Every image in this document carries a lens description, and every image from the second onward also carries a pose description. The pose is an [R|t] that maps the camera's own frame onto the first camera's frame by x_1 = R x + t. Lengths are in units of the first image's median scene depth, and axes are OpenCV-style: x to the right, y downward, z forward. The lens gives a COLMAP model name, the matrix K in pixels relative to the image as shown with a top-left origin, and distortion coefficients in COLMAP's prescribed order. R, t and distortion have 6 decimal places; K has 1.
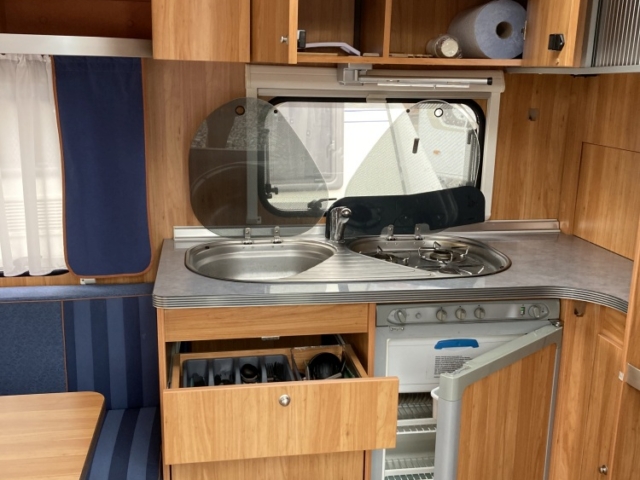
lens RADIAL K [[627.9, 0, 320.0], [0, 627.9, 240.0], [0, 0, 1]] dist [0.107412, 0.006375]
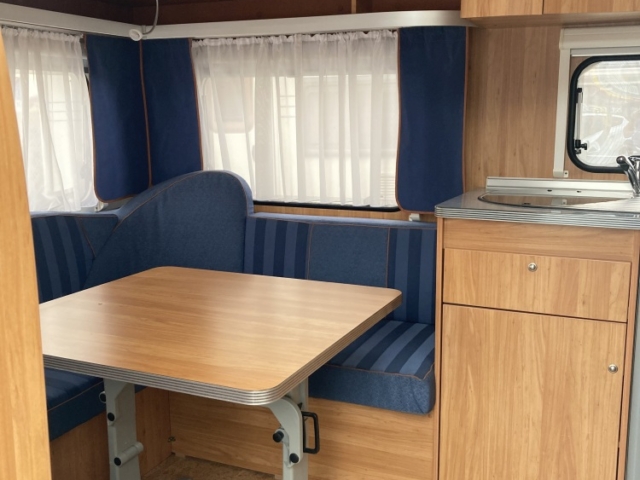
lens RADIAL K [[673.7, 0, 320.0], [0, 673.7, 240.0], [0, 0, 1]] dist [-0.083129, -0.000652]
pose [[0.870636, 0.078173, -0.485677, 0.133039], [-0.075448, 0.996831, 0.025196, 0.115683], [0.486108, 0.014707, 0.873775, -0.242596]]
